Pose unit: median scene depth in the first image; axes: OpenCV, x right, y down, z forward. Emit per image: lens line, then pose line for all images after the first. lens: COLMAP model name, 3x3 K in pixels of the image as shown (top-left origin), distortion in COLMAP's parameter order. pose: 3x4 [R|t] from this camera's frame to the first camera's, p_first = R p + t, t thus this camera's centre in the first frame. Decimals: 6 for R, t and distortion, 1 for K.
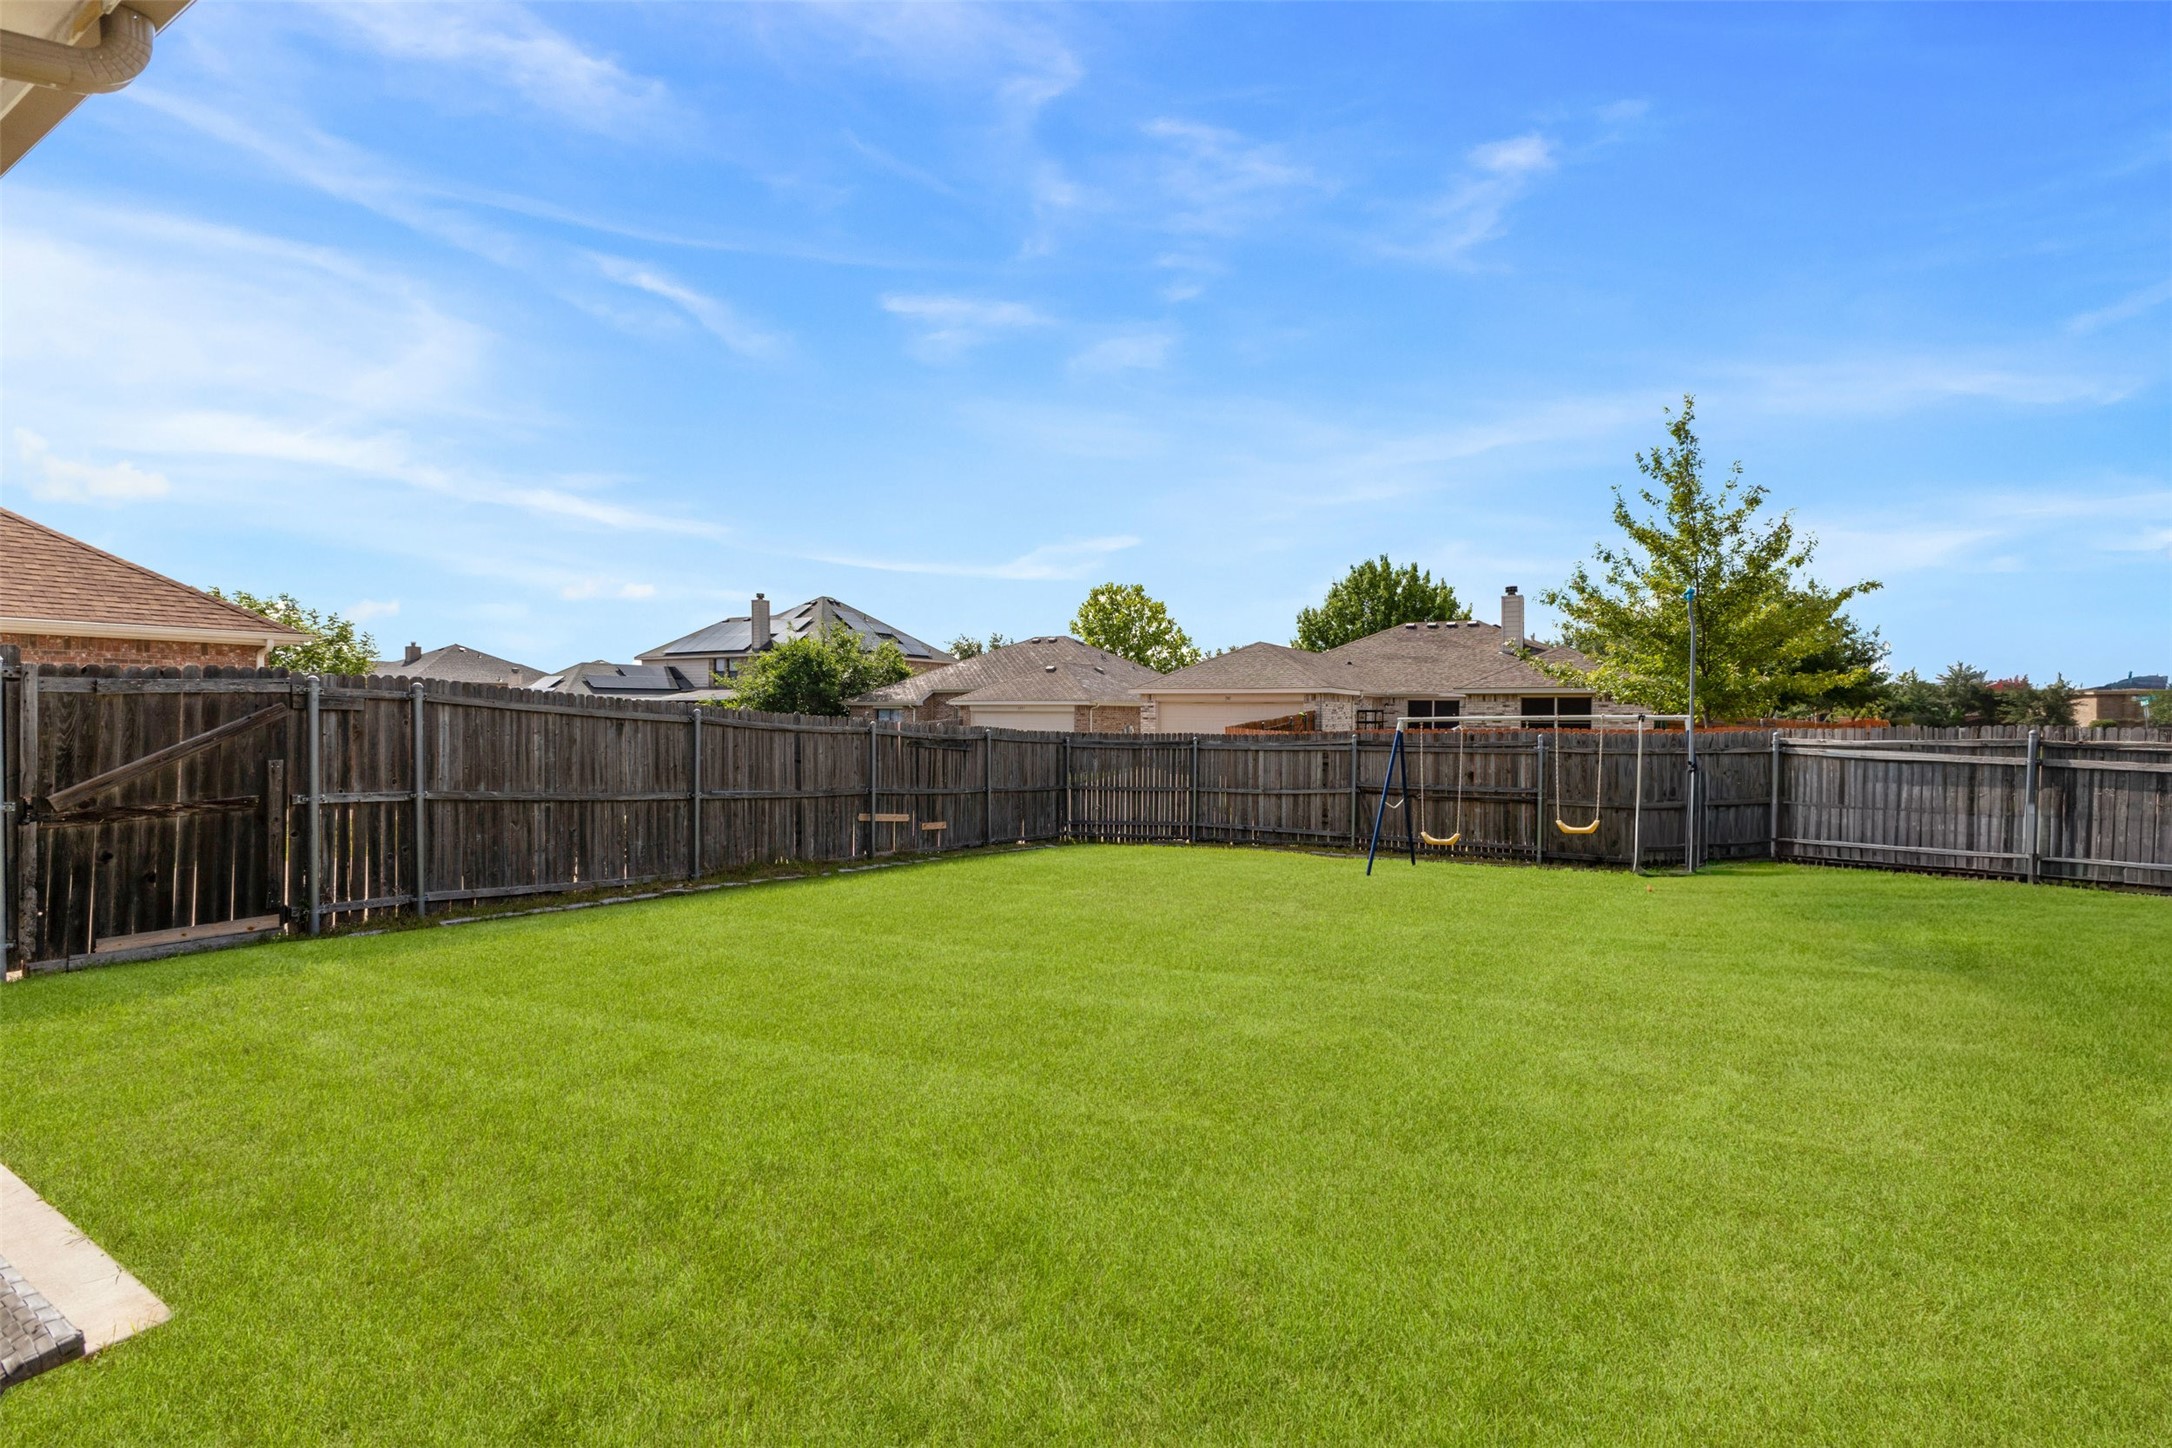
lens RADIAL K [[935.9, 0, 1072.7], [0, 935.9, 716.1], [0, 0, 1]] dist [0.007206, -0.001737]
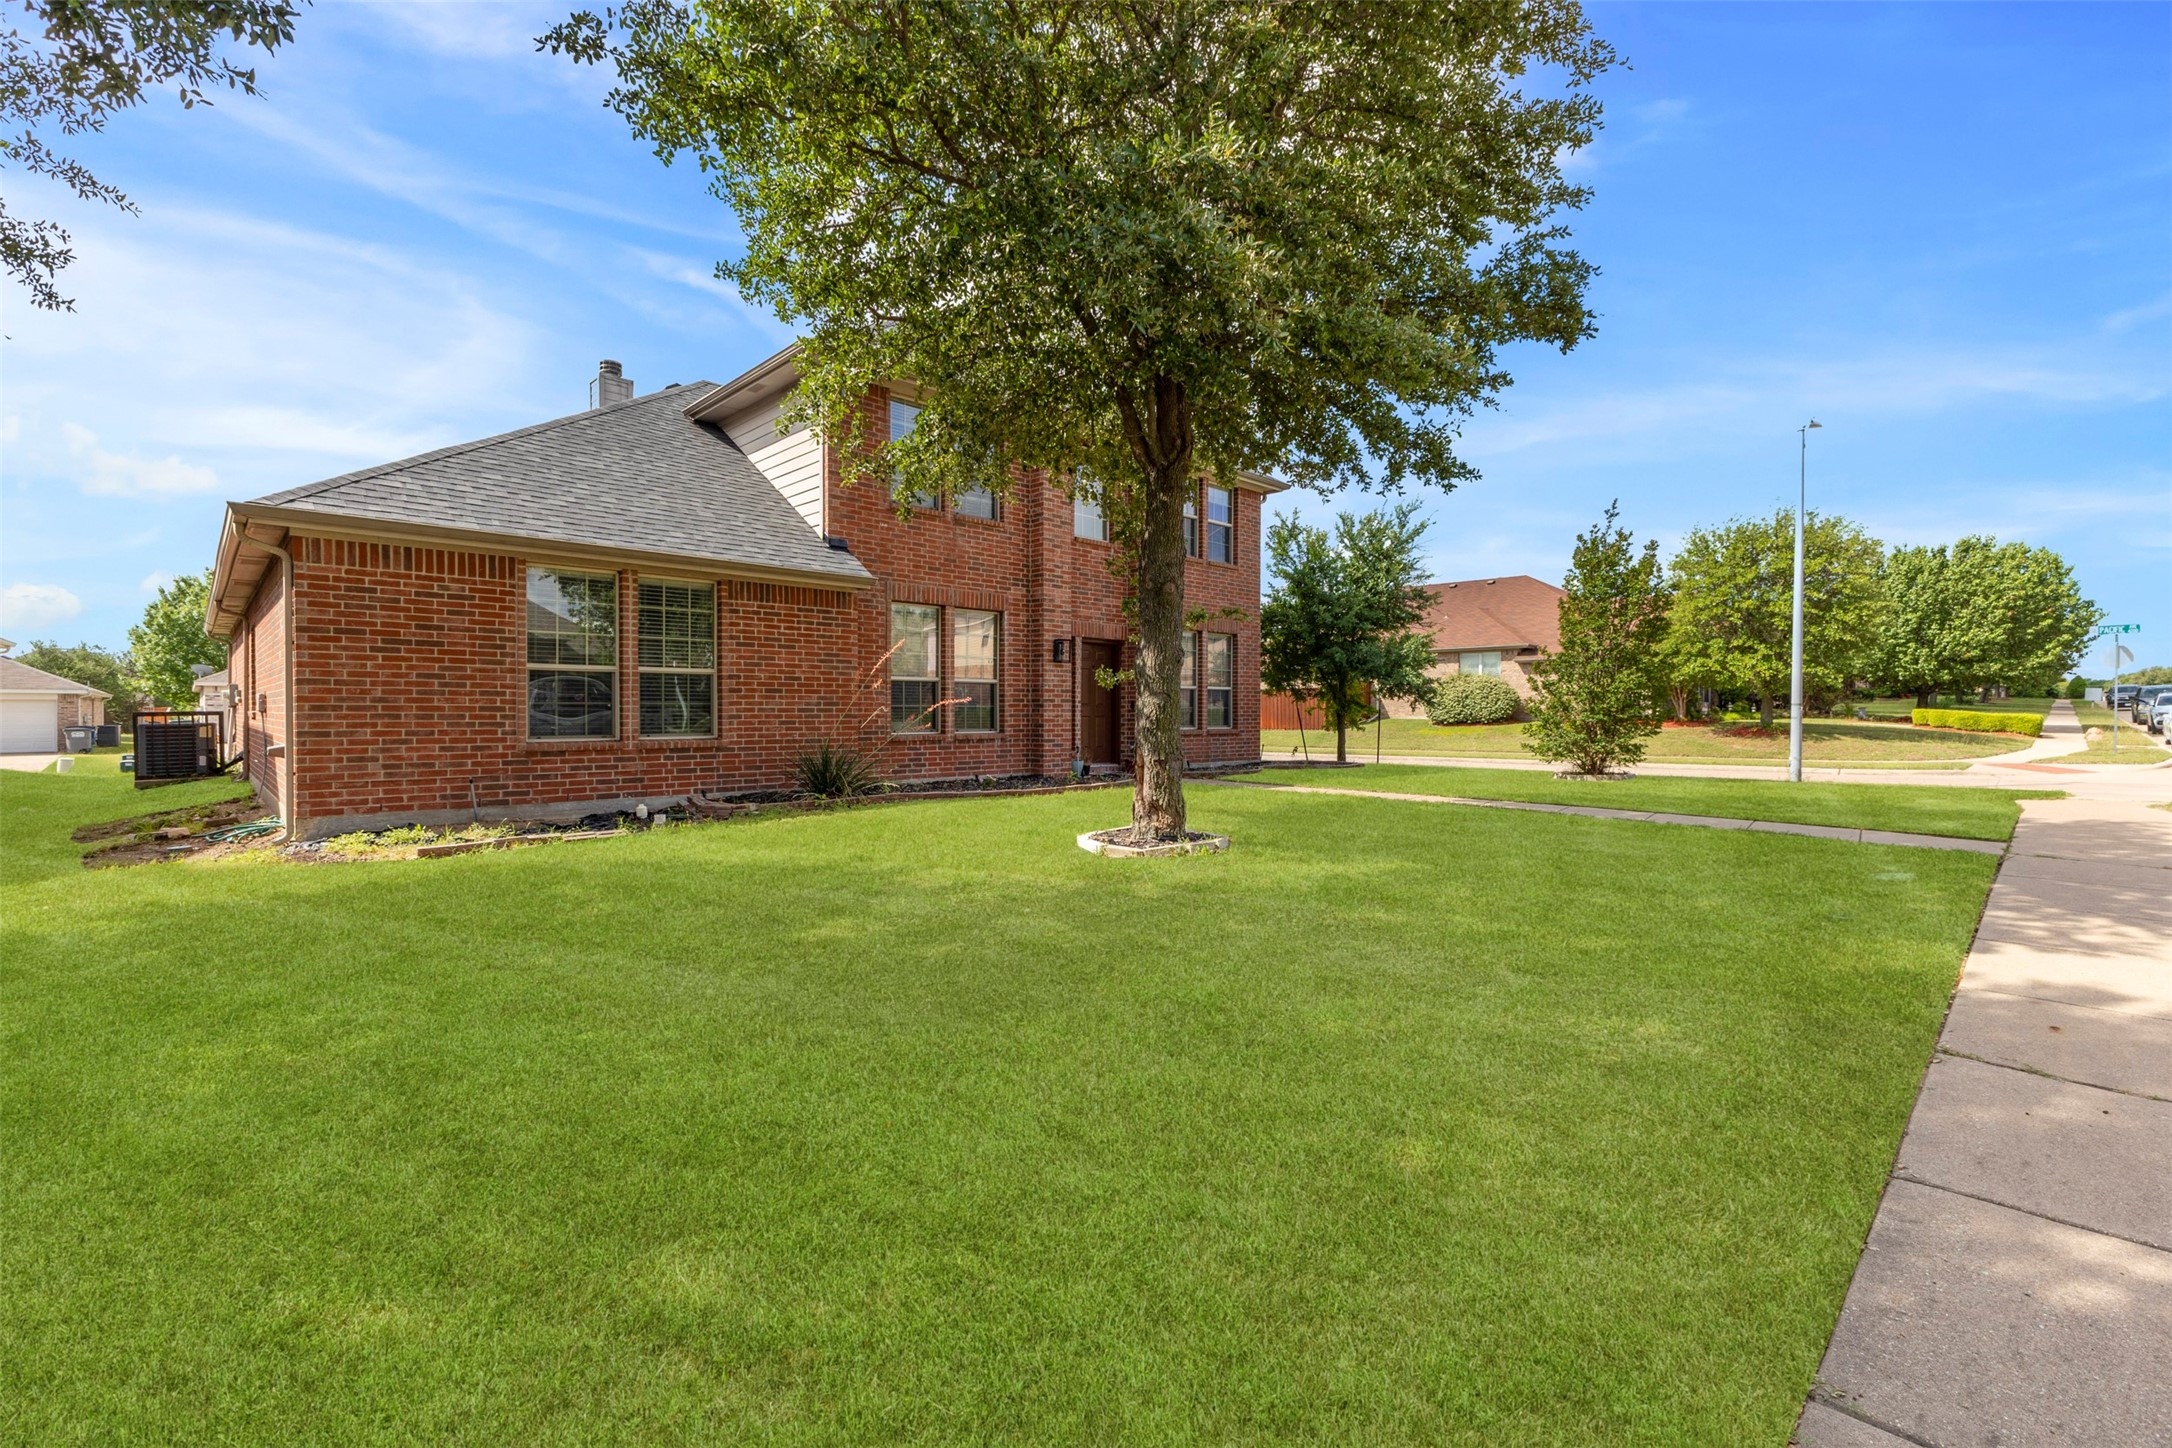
lens RADIAL K [[920.0, 0, 1187.9], [0, 920.0, 734.9], [0, 0, 1]] dist [0.005010, -0.000601]
pose [[0.999998, 0.000582, -0.001898, 0.370450], [-0.000584, 0.999999, -0.001026, 0.132198], [0.001898, 0.001027, 0.999998, 0.041960]]
